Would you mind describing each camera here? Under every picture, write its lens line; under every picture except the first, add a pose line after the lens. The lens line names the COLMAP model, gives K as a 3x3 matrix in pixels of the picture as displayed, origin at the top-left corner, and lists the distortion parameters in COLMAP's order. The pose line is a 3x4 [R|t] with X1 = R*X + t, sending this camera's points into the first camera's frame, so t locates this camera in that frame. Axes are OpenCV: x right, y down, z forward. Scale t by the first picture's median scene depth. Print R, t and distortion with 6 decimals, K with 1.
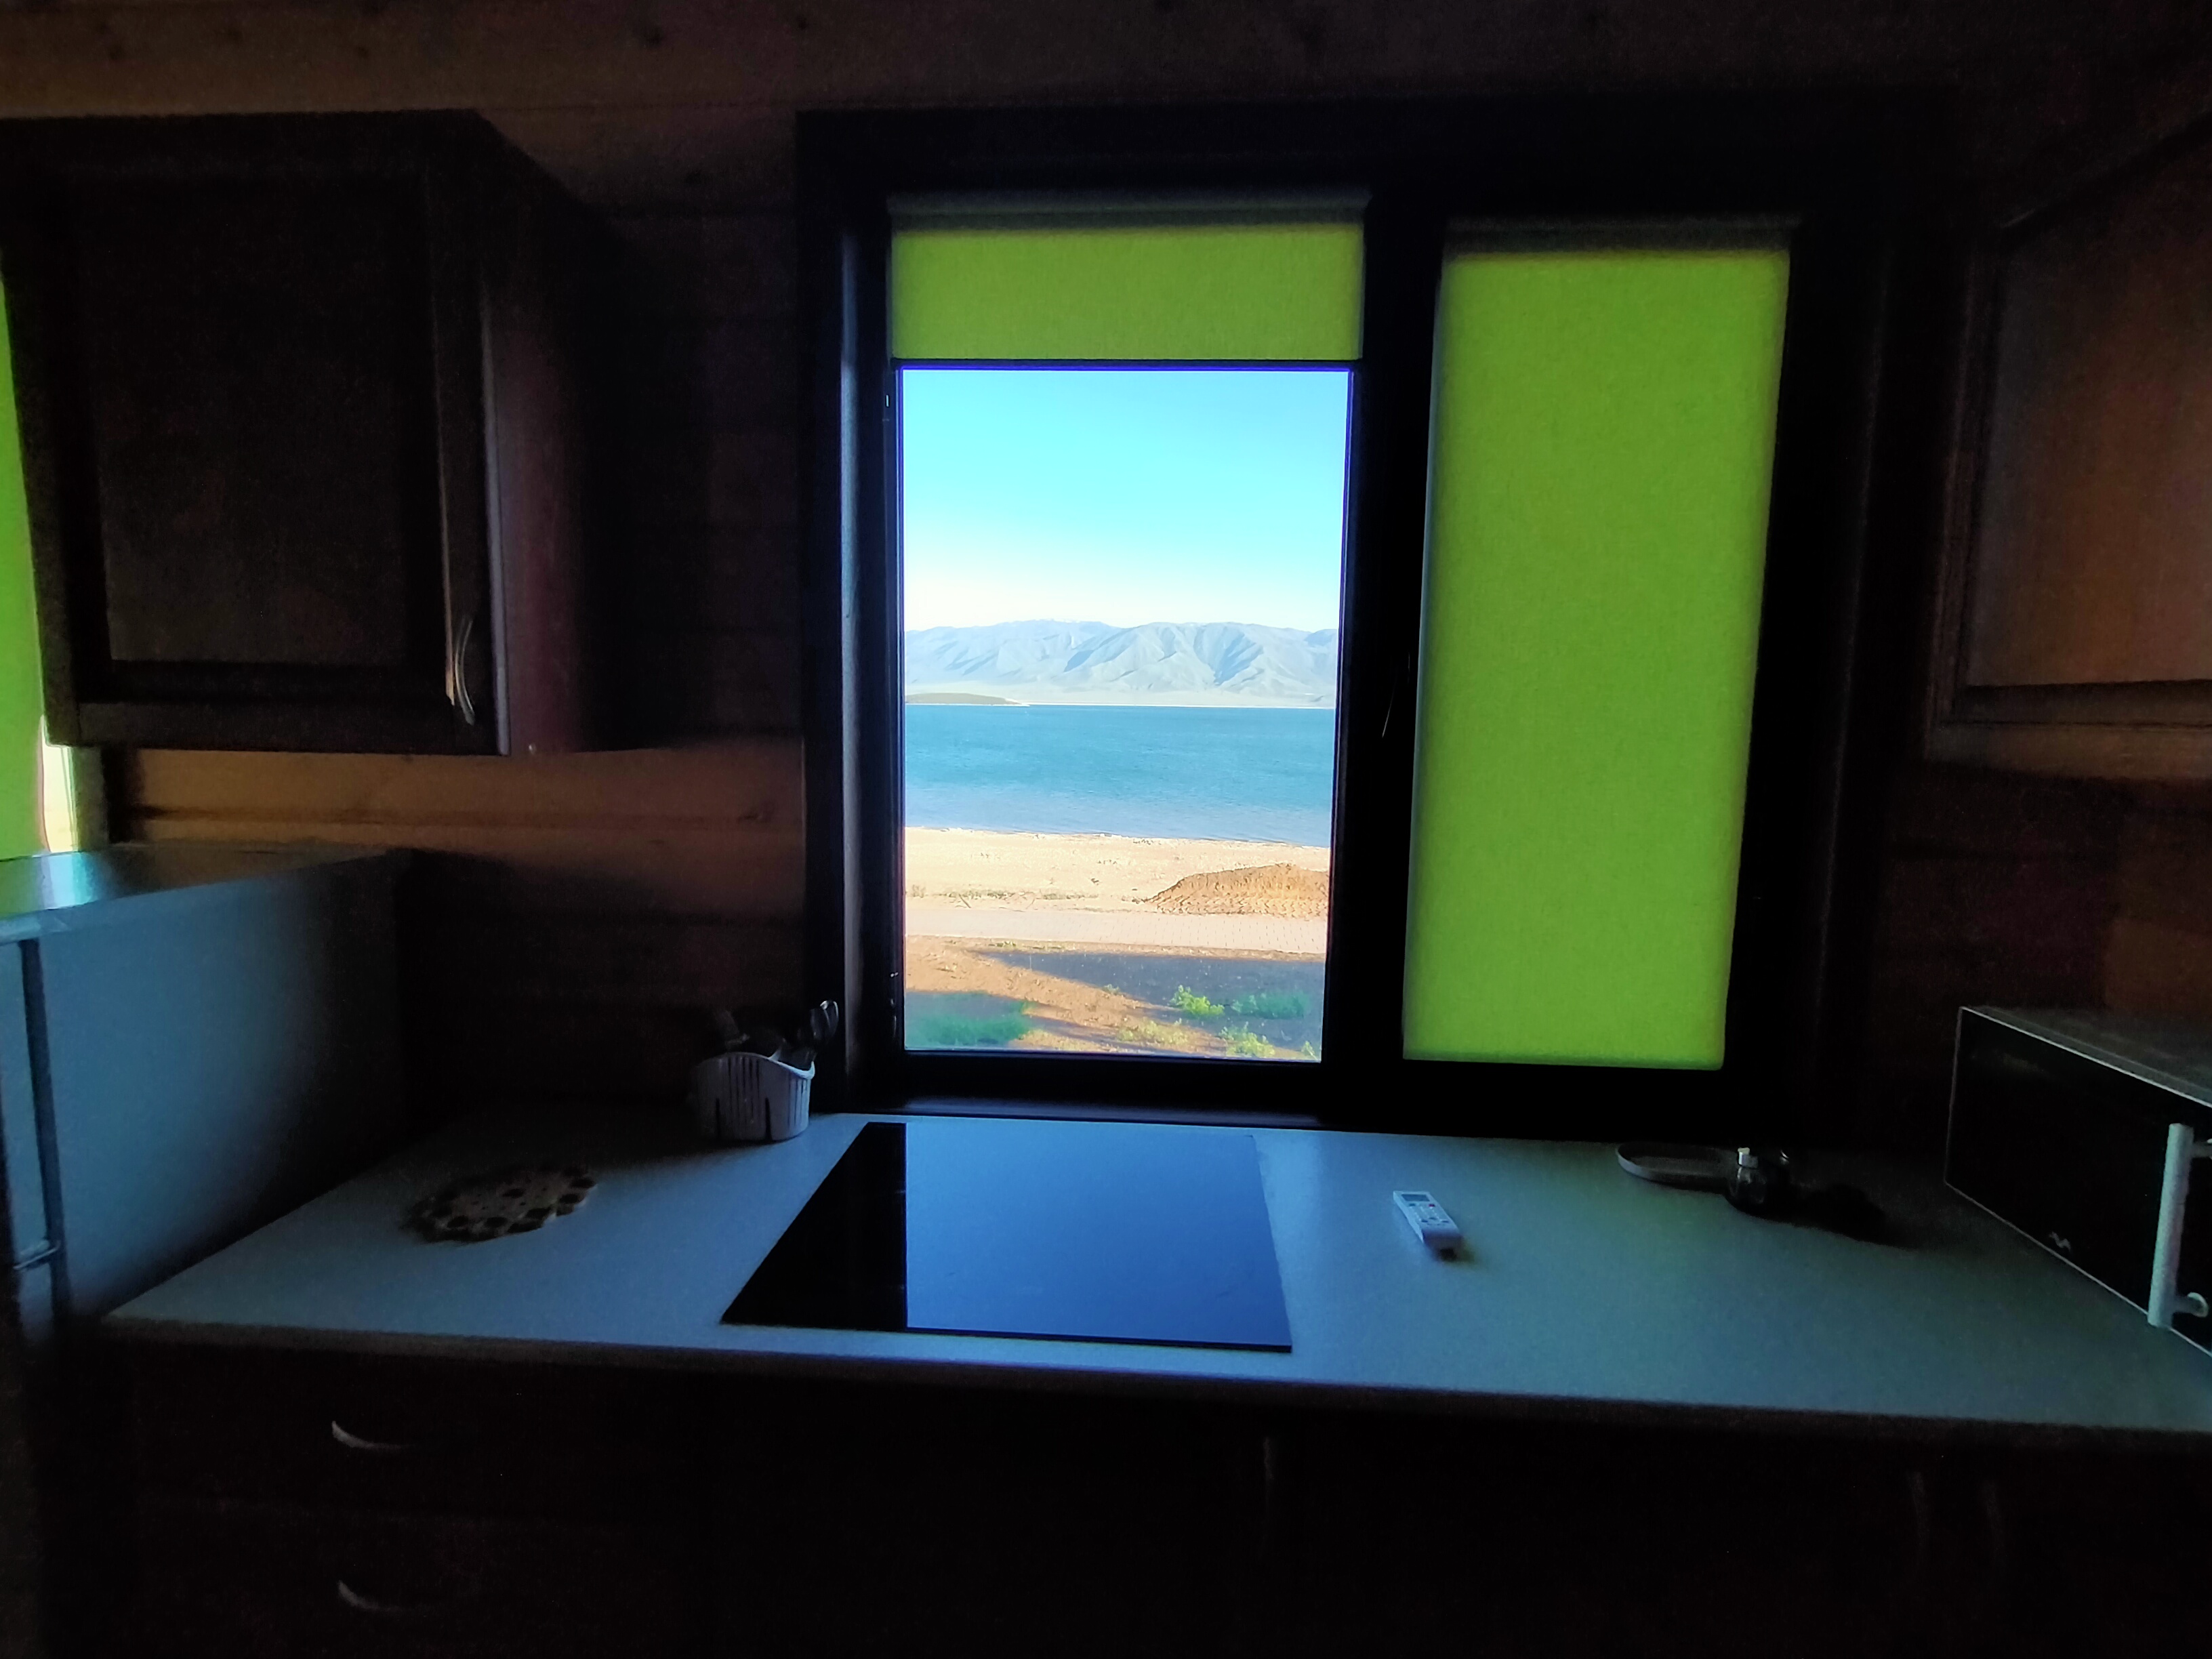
lens RADIAL K [[1021.3, 0, 1110.7], [0, 1021.3, 823.3], [0, 0, 1]] dist [-0.000933, 0.000493]
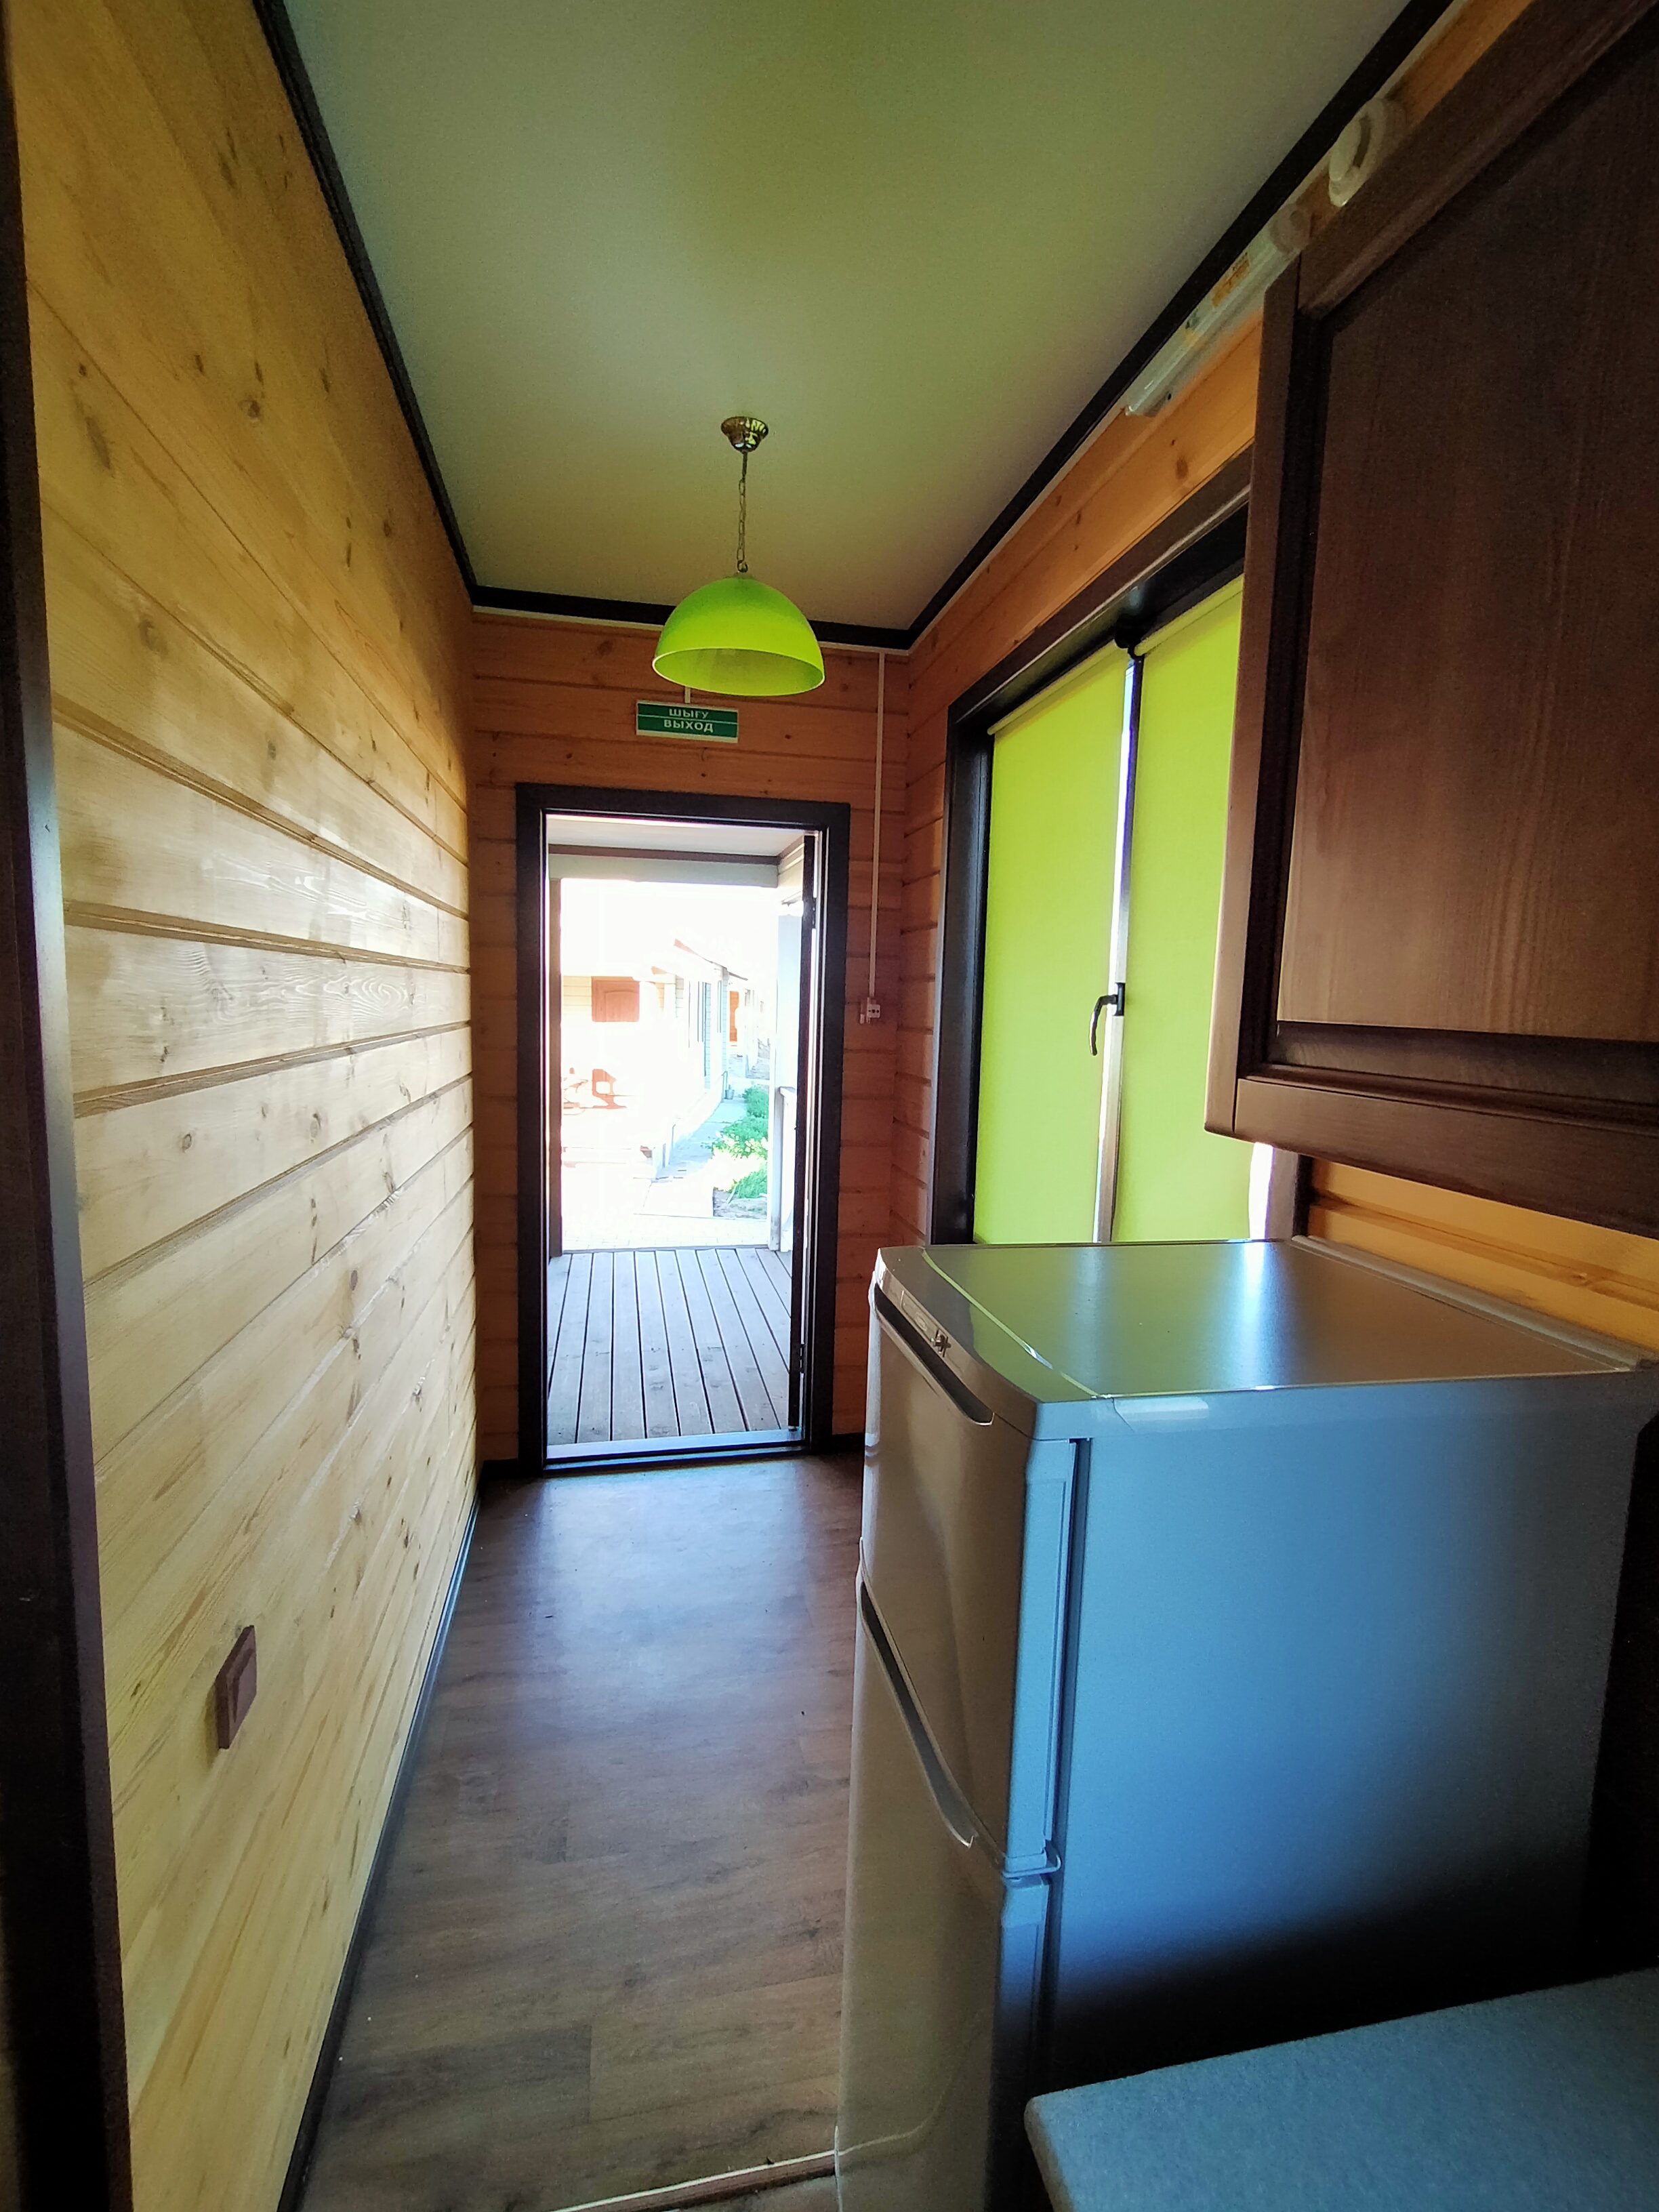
lens RADIAL K [[1021.3, 0, 832.8], [0, 1021.3, 1115.0], [0, 0, 1]] dist [-0.000933, 0.000493]
pose [[0.274863, 0.099579, -0.956313, -0.461061], [-0.125870, 0.989789, 0.066887, -0.119051], [0.953209, 0.101987, 0.284590, 0.604754]]
